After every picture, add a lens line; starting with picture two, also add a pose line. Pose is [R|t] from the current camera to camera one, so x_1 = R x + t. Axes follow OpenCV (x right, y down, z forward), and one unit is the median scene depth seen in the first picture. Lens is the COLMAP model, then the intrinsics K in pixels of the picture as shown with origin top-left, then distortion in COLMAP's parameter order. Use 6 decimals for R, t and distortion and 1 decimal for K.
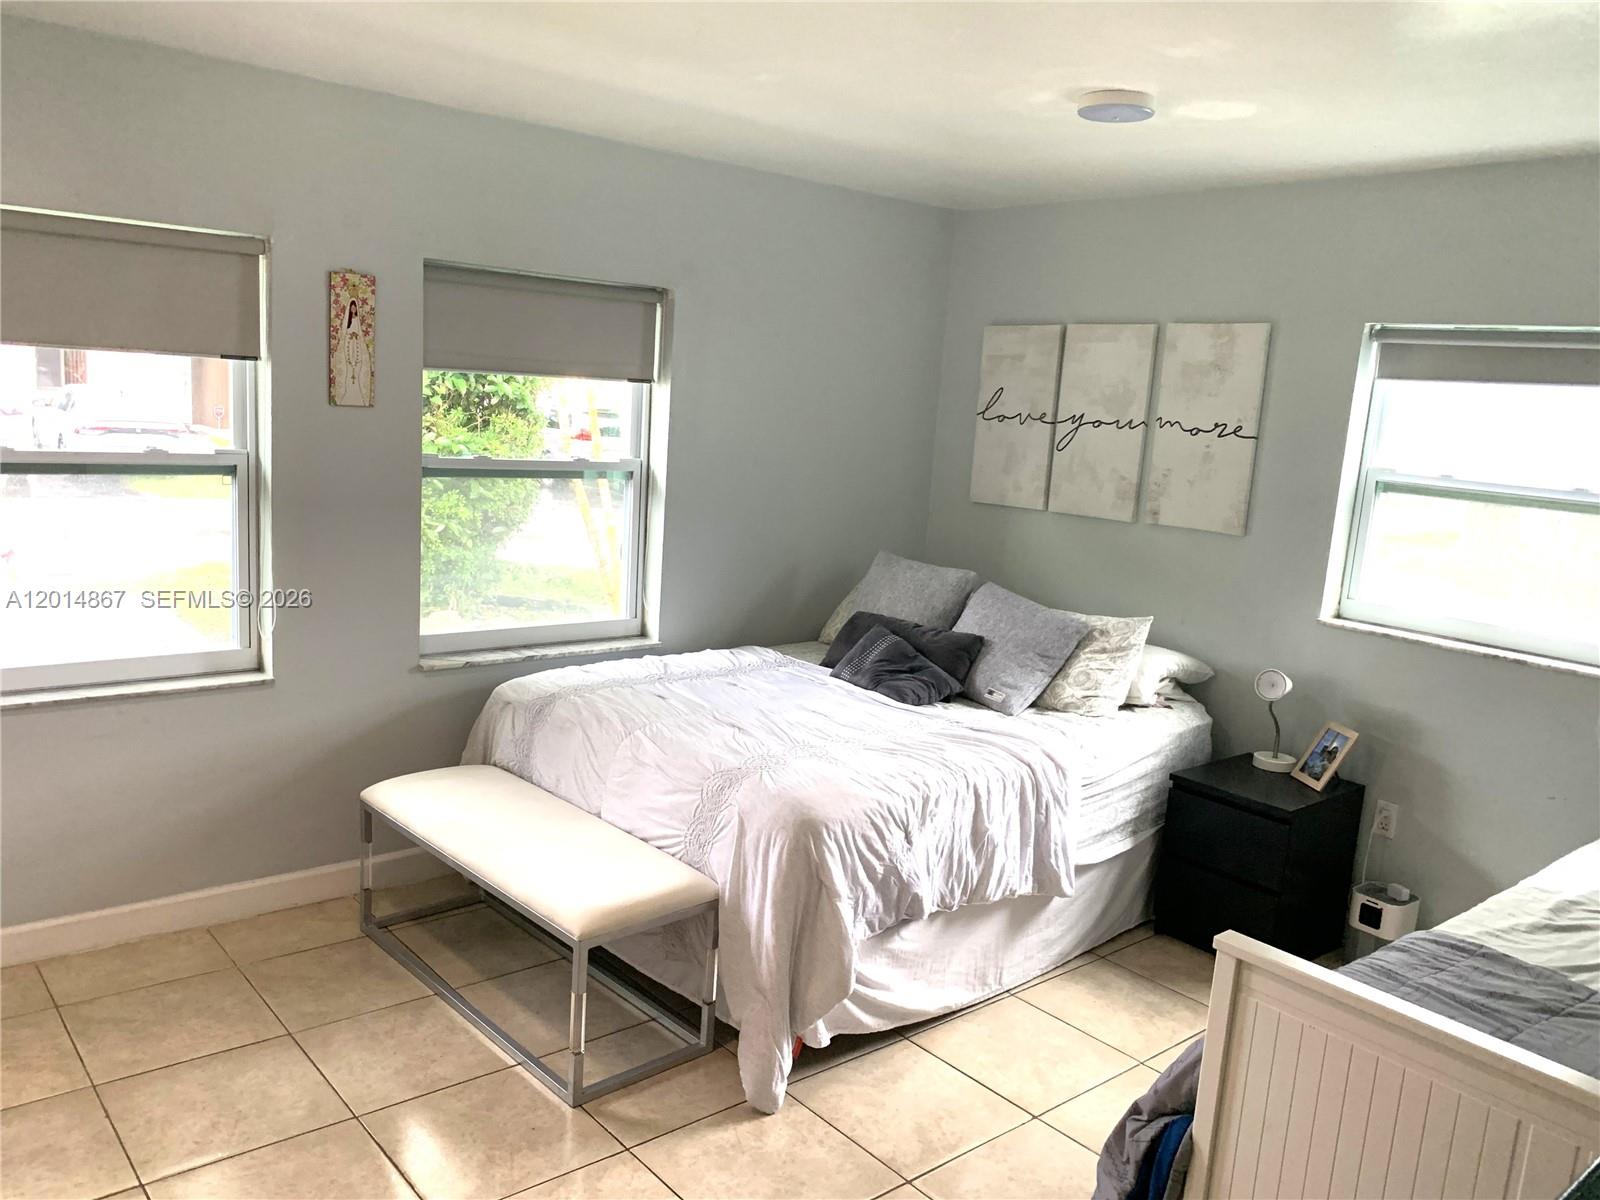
lens RADIAL K [[1237.5, 0, 781.0], [0, 1237.5, 590.6], [0, 0, 1]] dist [0.098630, -0.220917]
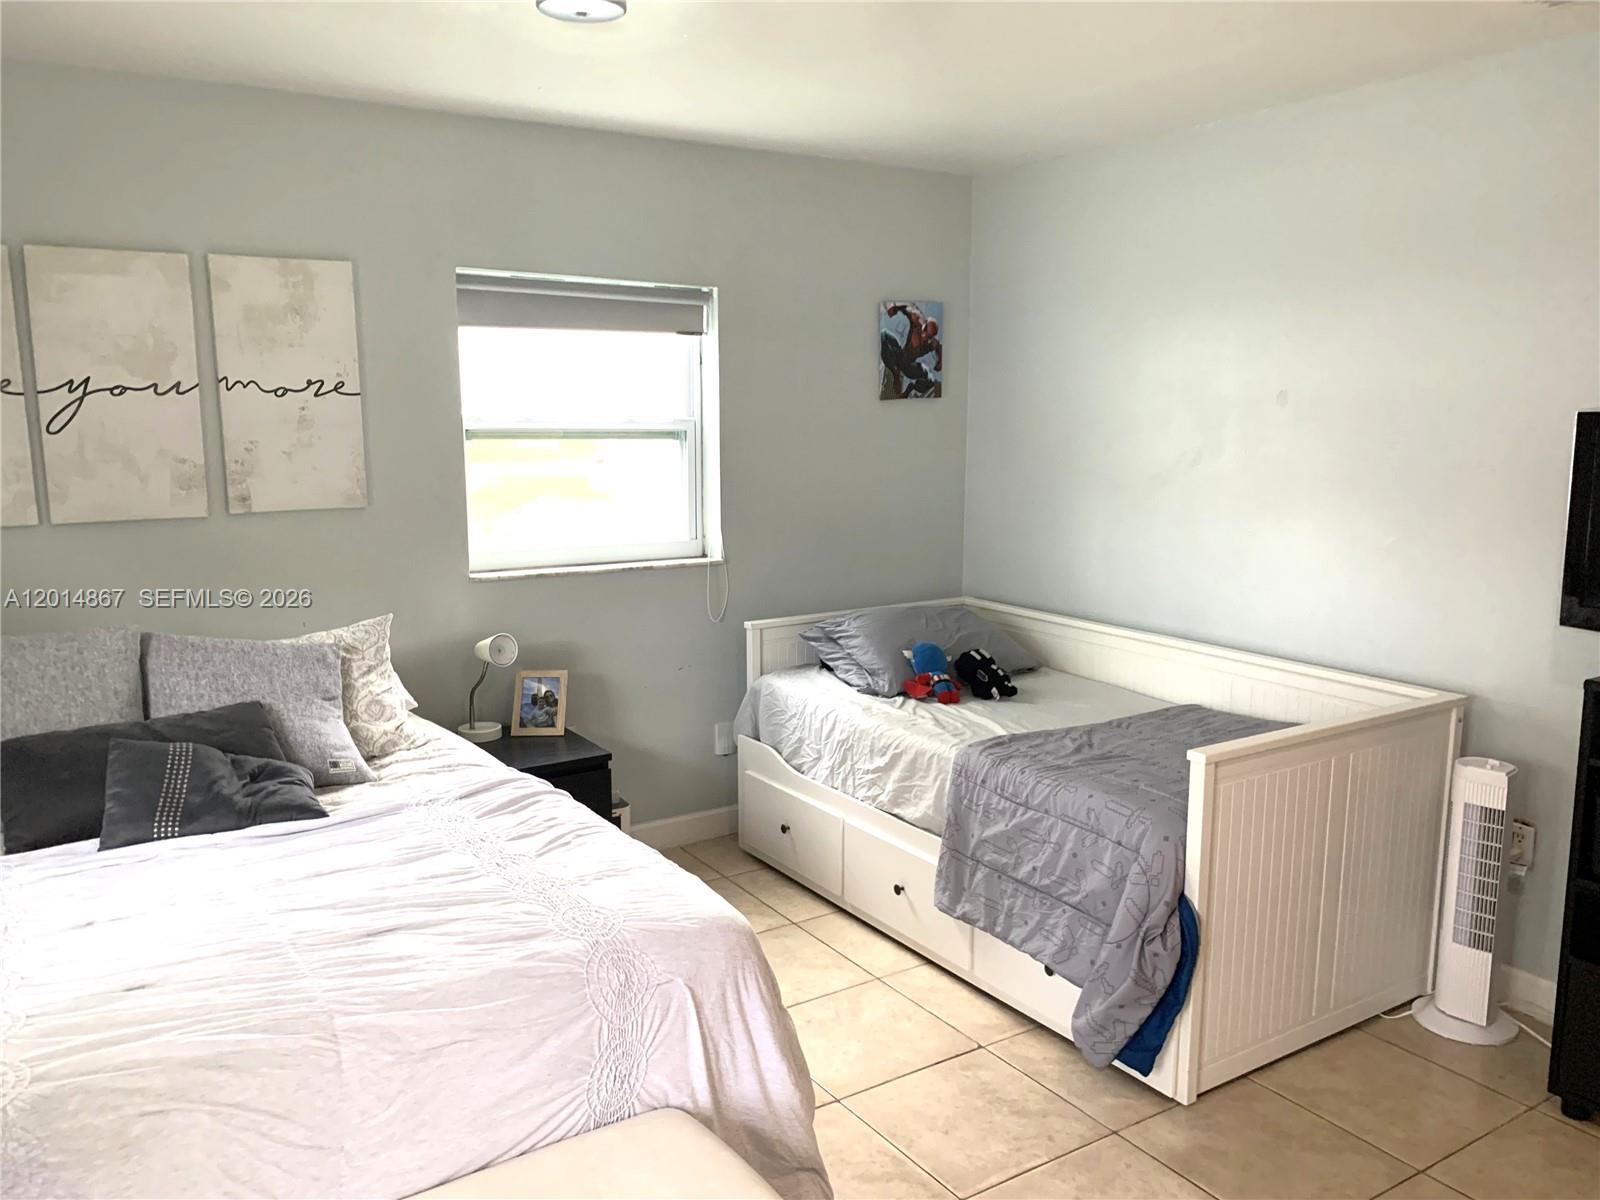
lens RADIAL K [[1237.5, 0, 781.0], [0, 1237.5, 590.6], [0, 0, 1]] dist [0.098630, -0.220917]
pose [[0.122394, -0.208346, 0.970367, -0.450790], [0.168799, 0.967843, 0.186514, -0.100300], [-0.978022, 0.140969, 0.153627, 0.582862]]
